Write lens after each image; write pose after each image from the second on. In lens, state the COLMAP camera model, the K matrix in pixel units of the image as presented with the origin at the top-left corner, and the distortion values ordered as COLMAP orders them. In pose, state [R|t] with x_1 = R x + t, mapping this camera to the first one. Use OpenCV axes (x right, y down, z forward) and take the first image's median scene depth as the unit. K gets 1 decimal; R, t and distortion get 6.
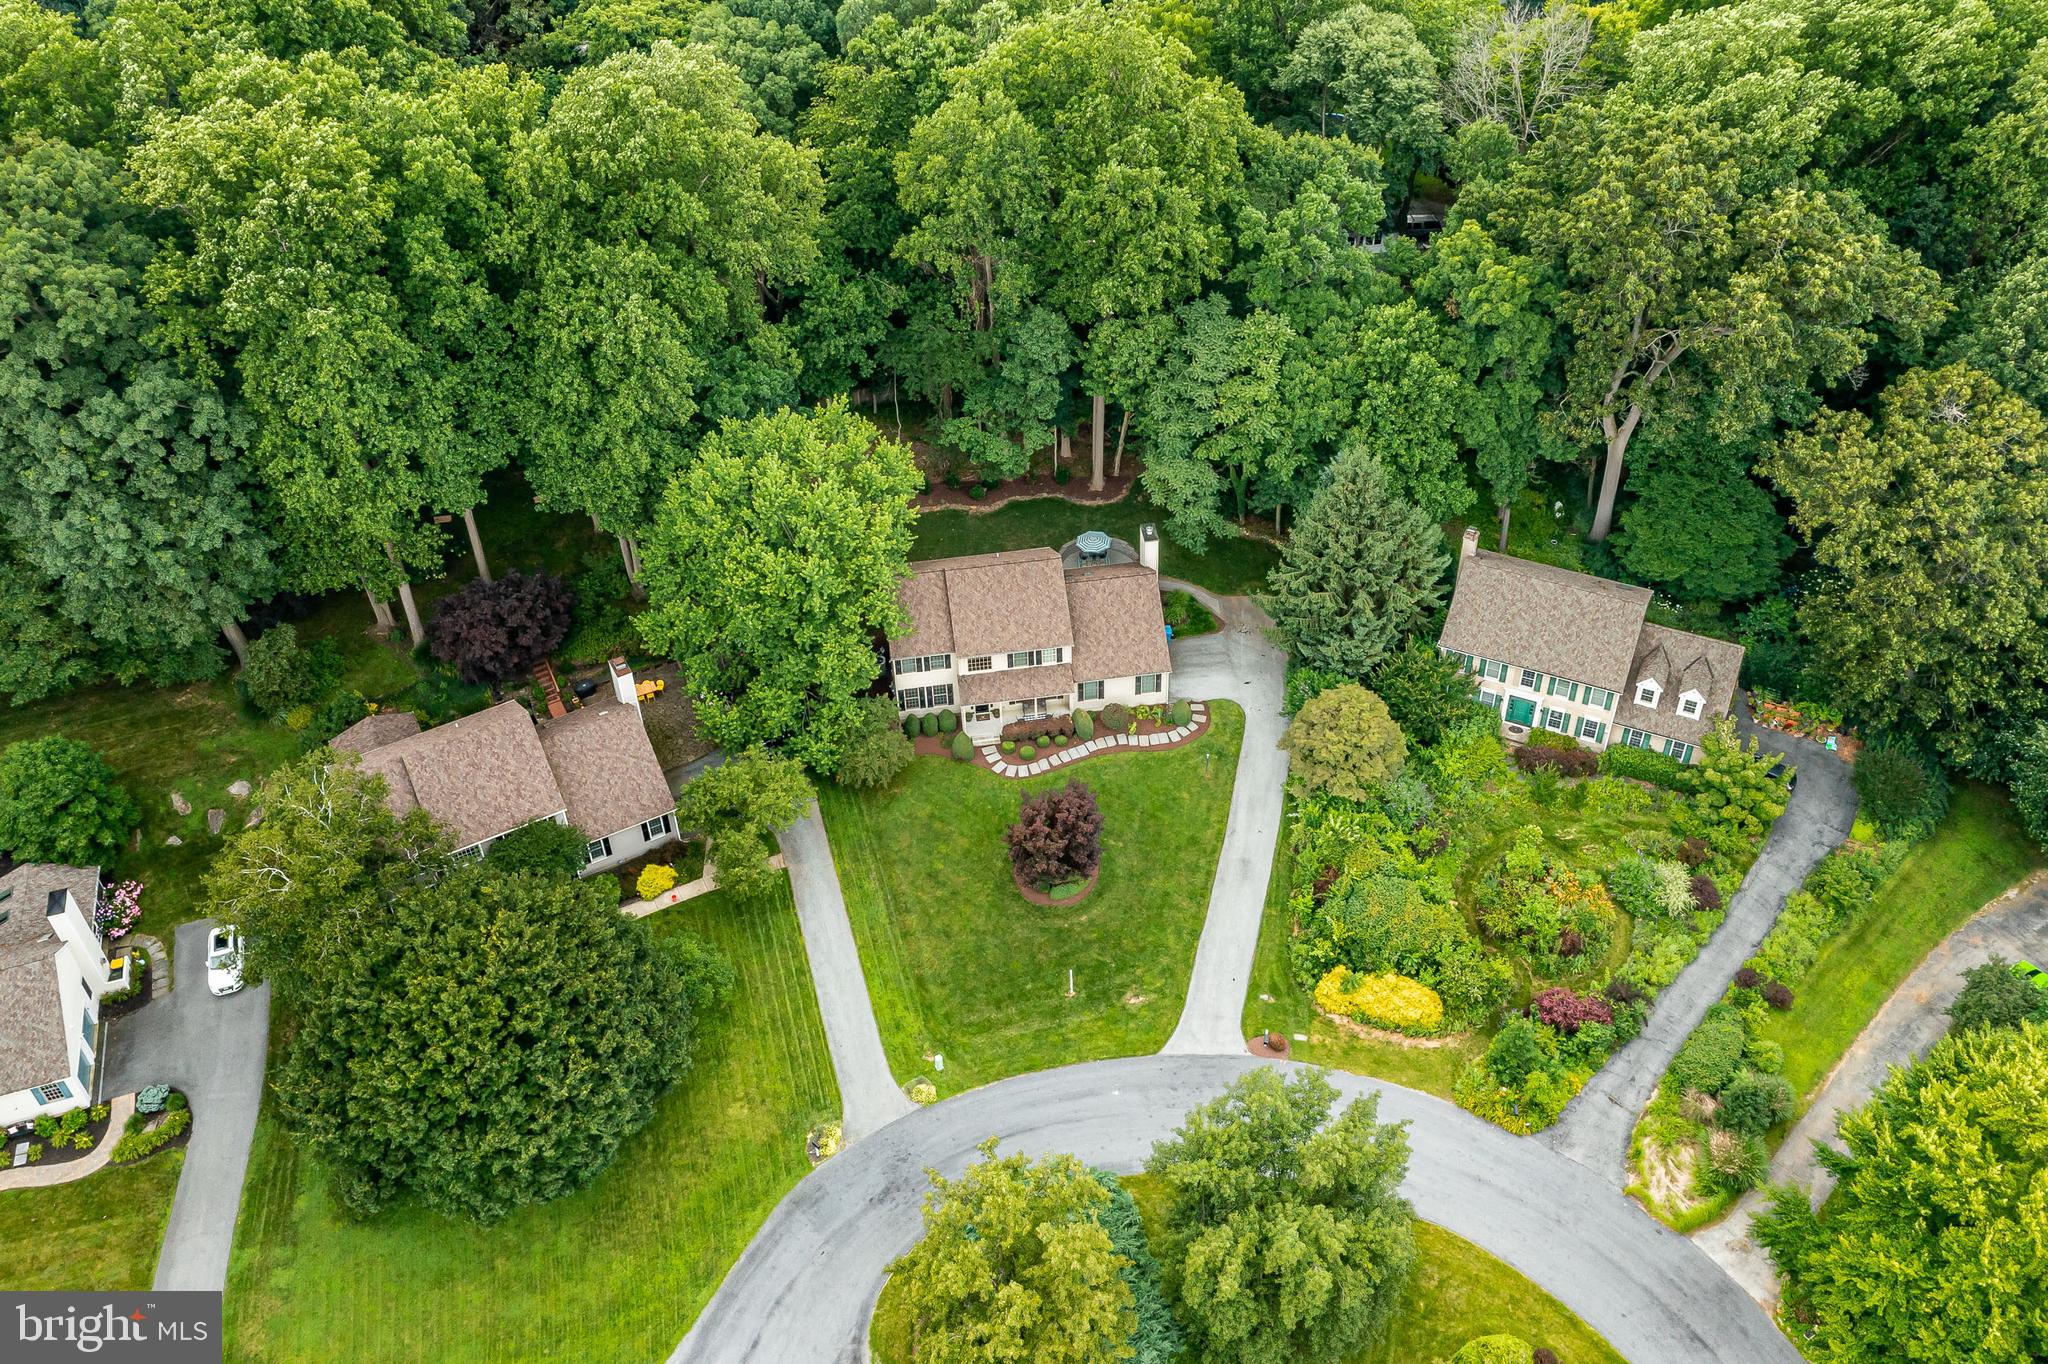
lens RADIAL K [[1867.2, 0, 1046.3], [0, 1867.2, 603.3], [0, 0, 1]] dist [0.000774, -0.003313]
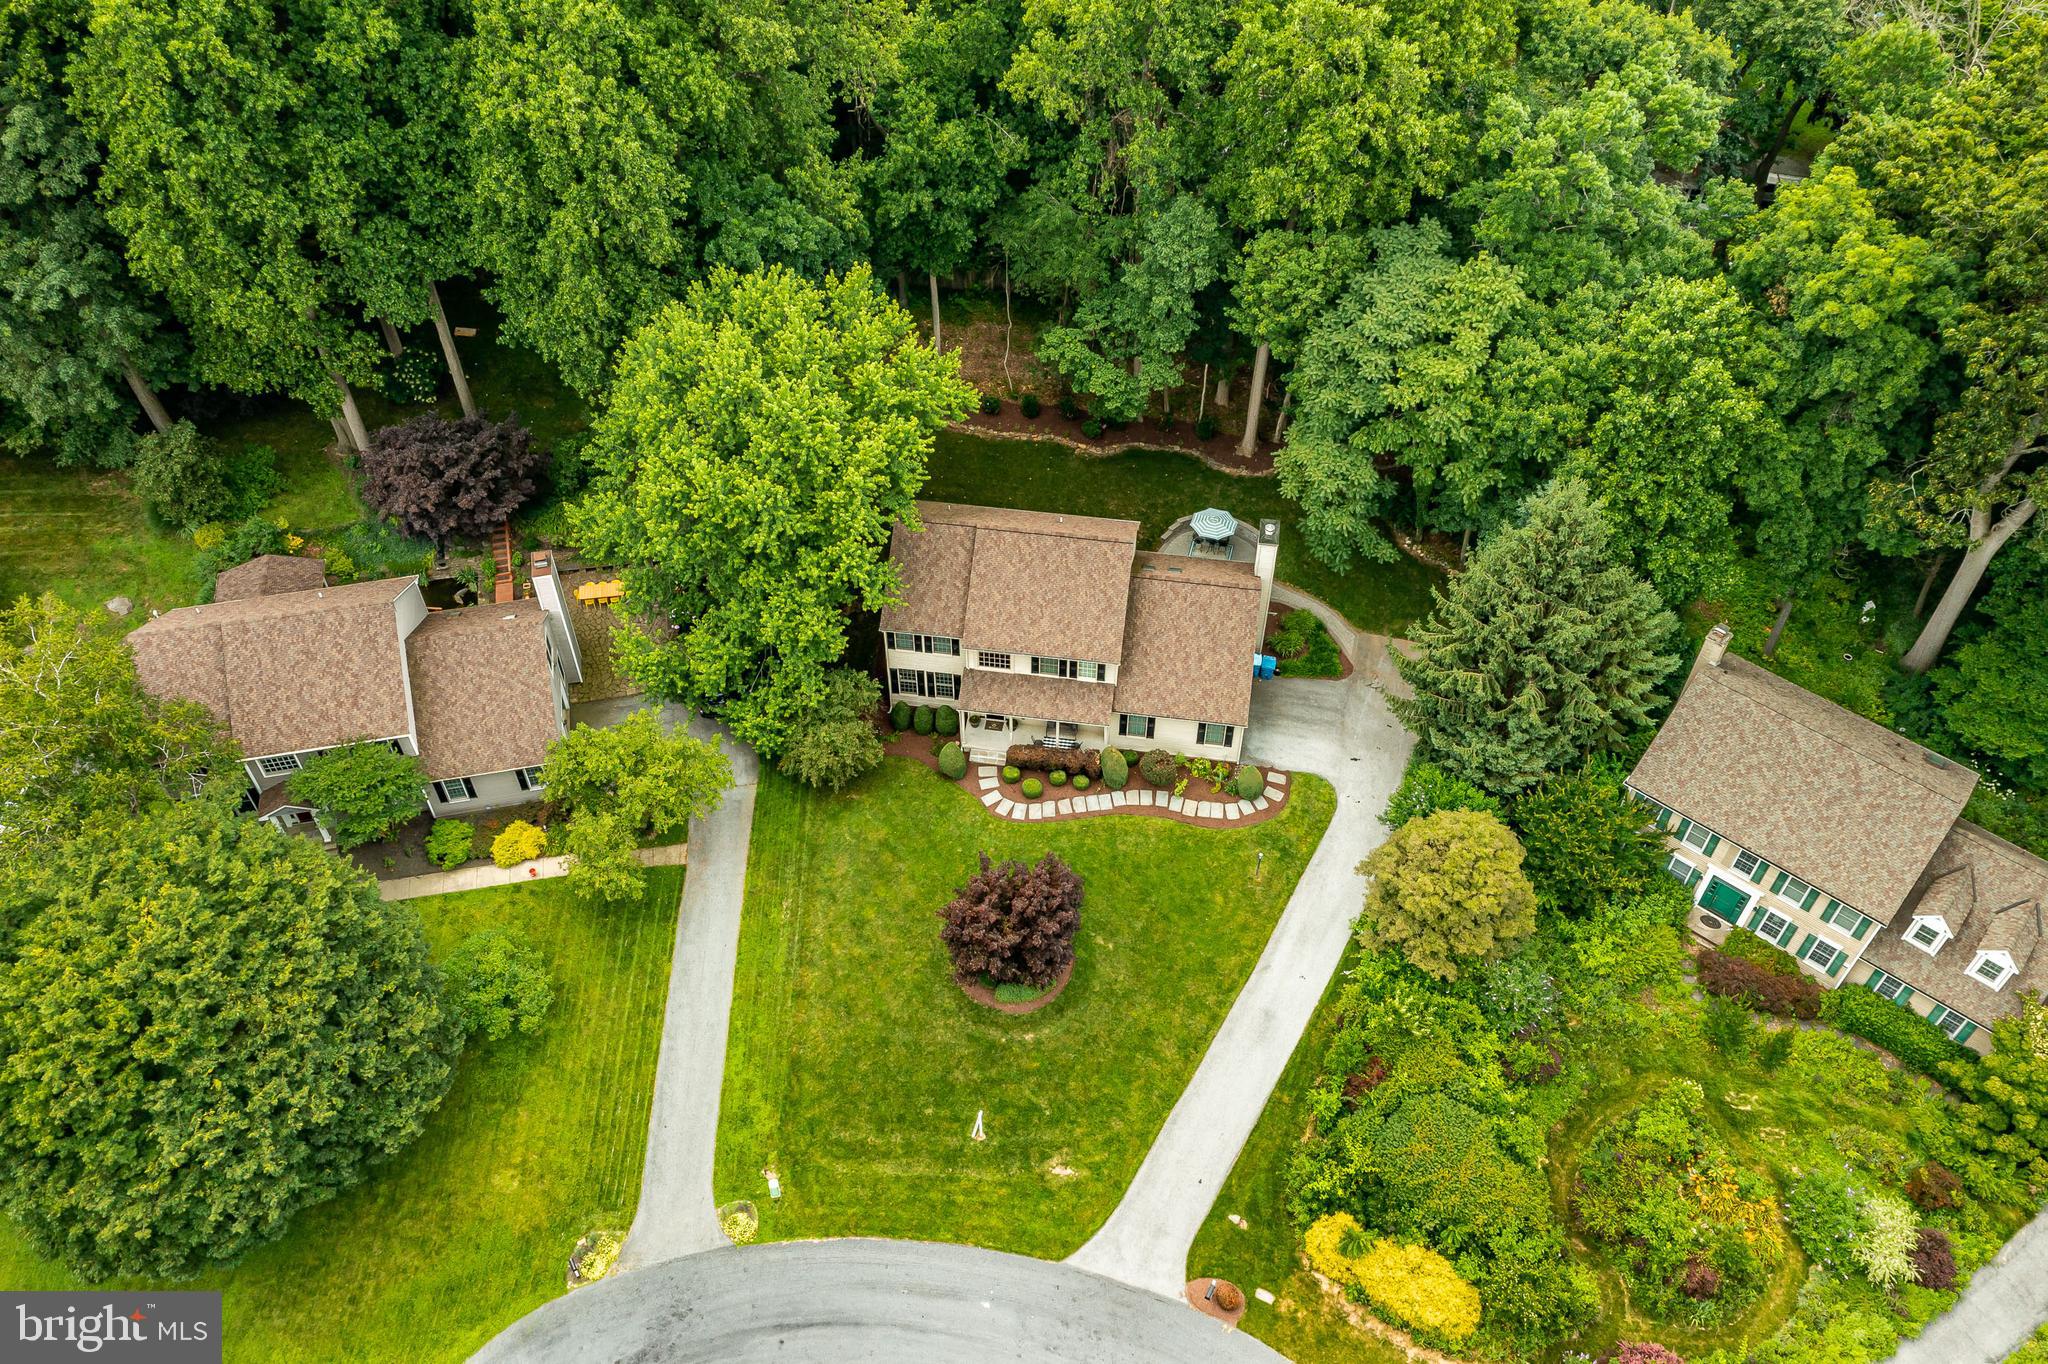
lens RADIAL K [[1634.6, 0, 1028.3], [0, 1634.6, 689.4], [0, 0, 1]] dist [0.015473, 0.015100]
pose [[0.956851, 0.228720, -0.179230, 0.099580], [-0.203996, 0.967992, 0.146210, -0.055976], [0.206934, -0.103339, 0.972882, 0.367755]]
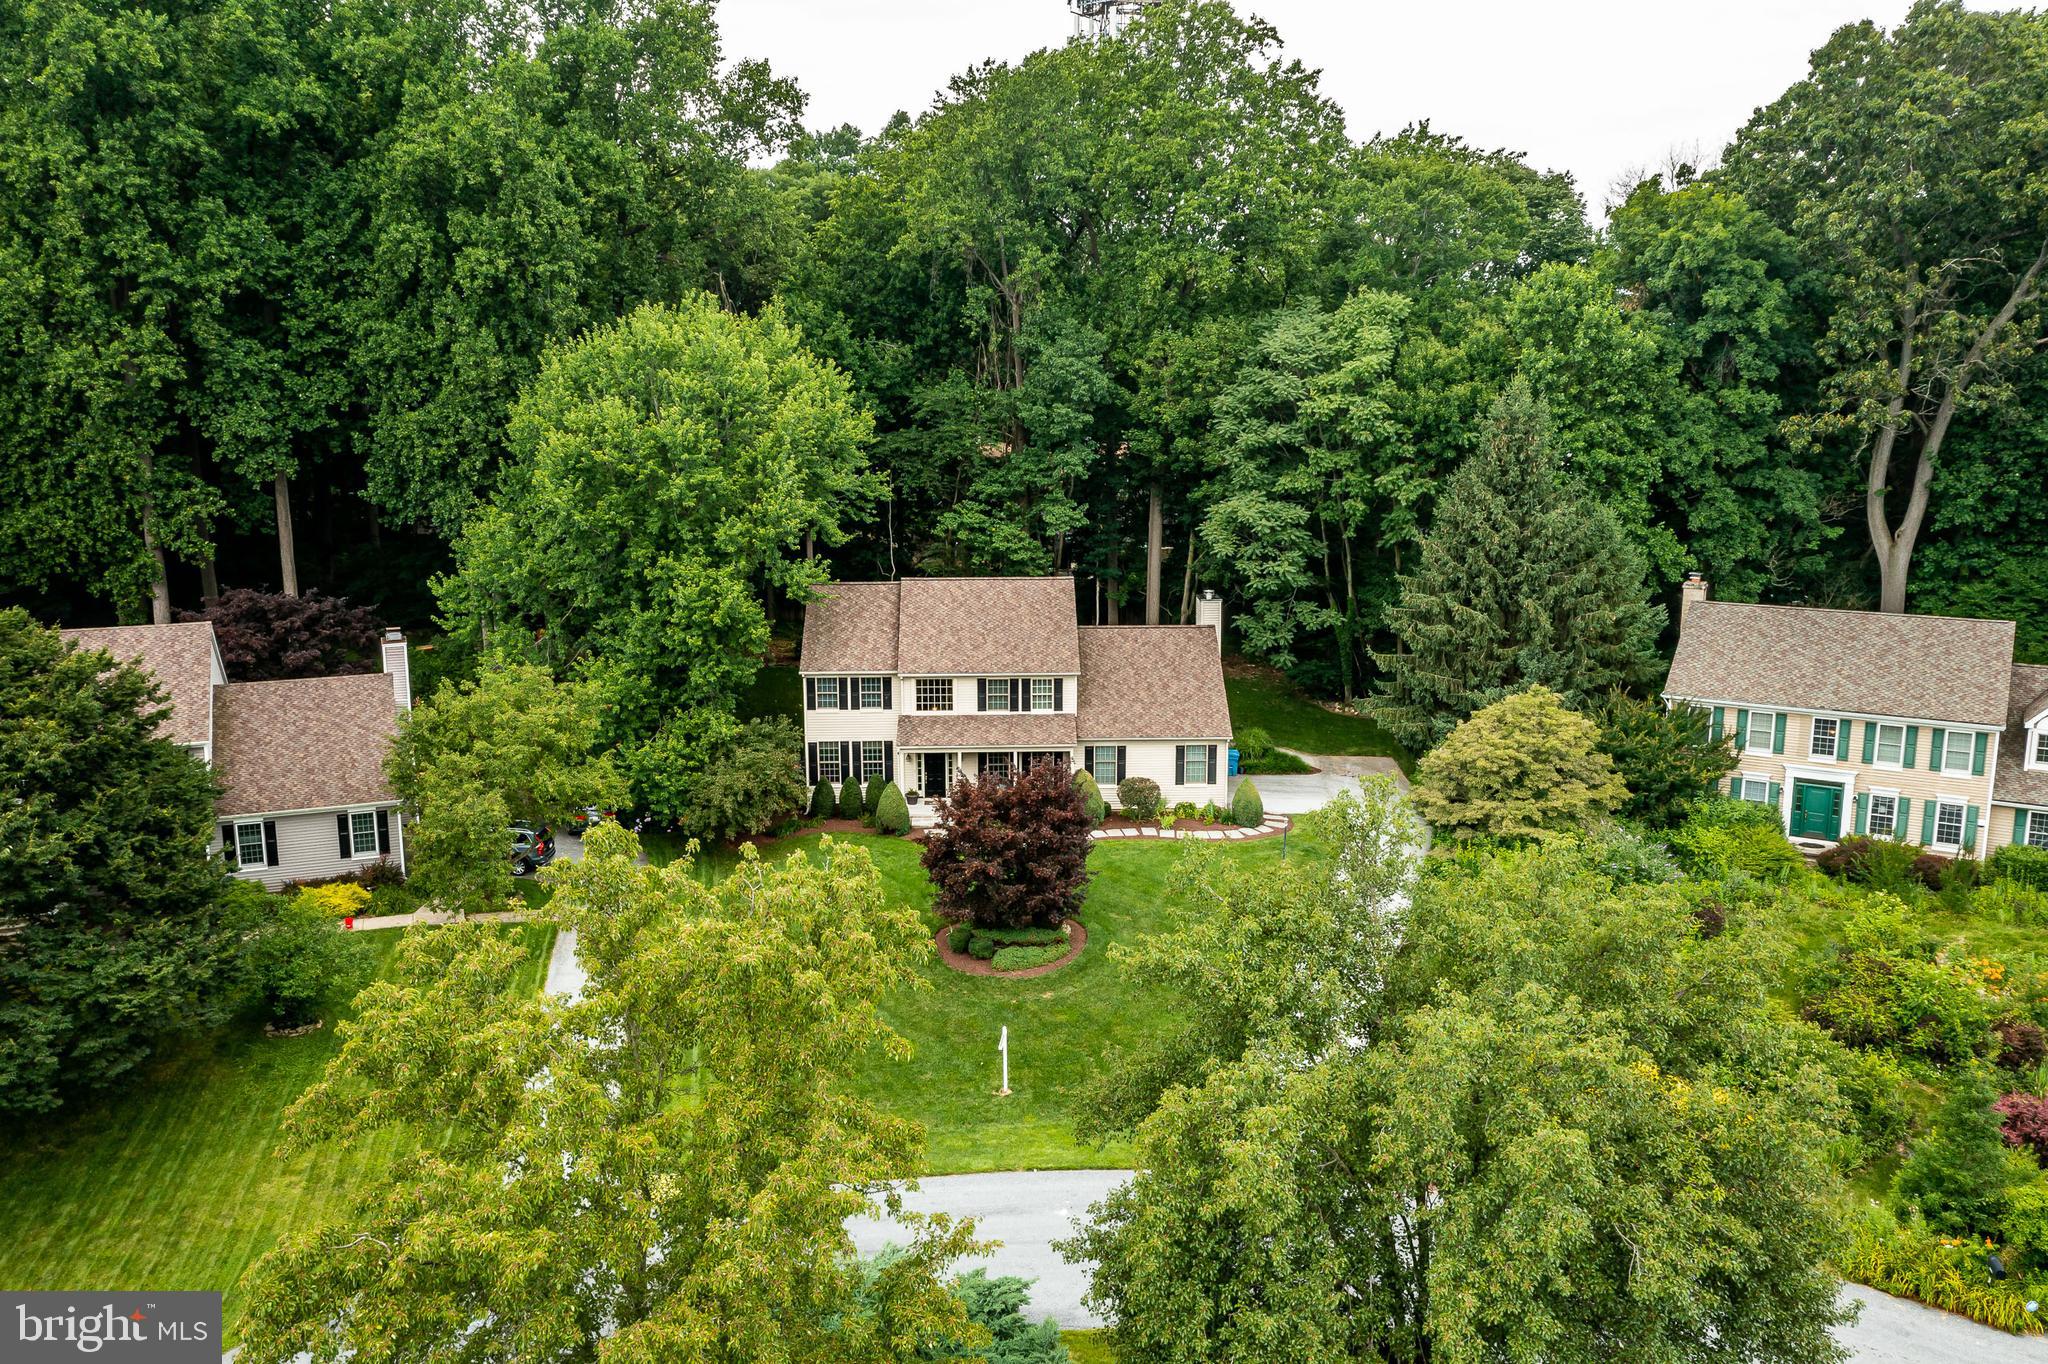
lens RADIAL K [[1634.6, 0, 1031.6], [0, 1634.6, 683.3], [0, 0, 1]] dist [0.015473, 0.015100]
pose [[0.992928, 0.036304, -0.113028, 0.063368], [-0.087169, 0.869296, -0.486546, 0.307848], [0.080591, 0.492958, 0.866313, 0.514765]]
